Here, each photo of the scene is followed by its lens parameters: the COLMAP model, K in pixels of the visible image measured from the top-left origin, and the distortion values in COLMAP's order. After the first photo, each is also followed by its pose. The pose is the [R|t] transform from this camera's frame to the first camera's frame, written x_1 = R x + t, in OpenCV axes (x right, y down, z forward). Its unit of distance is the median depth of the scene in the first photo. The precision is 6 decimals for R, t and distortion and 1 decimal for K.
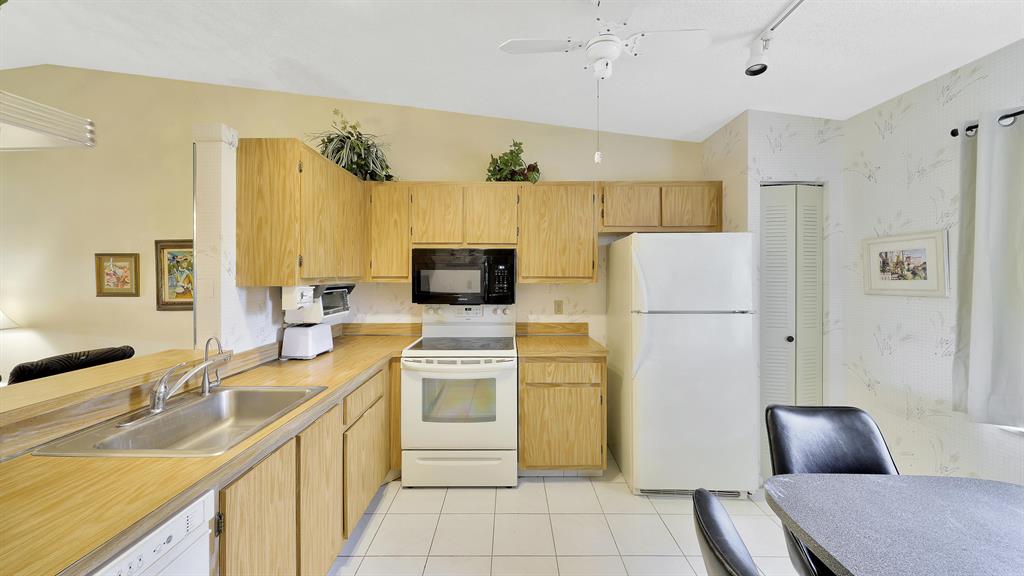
lens RADIAL K [[354.3, 0, 512.0], [0, 354.3, 288.0], [0, 0, 1]] dist [-0.001467, -0.000188]
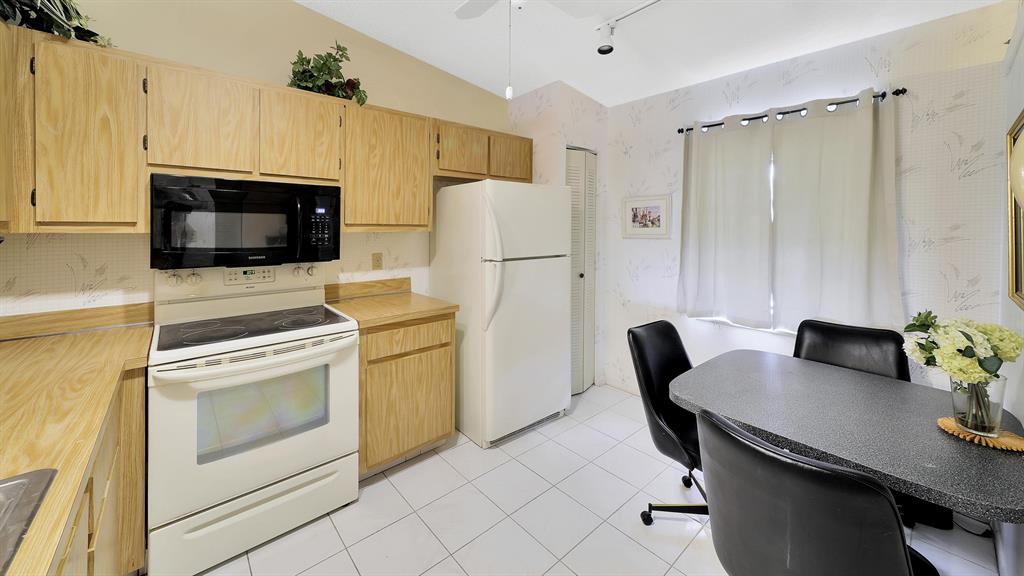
lens RADIAL K [[370.6, 0, 509.4], [0, 370.6, 238.8], [0, 0, 1]] dist [0.001102, 0.000030]
pose [[0.759672, -0.019935, 0.650001, -0.231078], [0.018030, 0.999791, 0.009589, -0.001321], [-0.650056, 0.004435, 0.759873, 0.167414]]
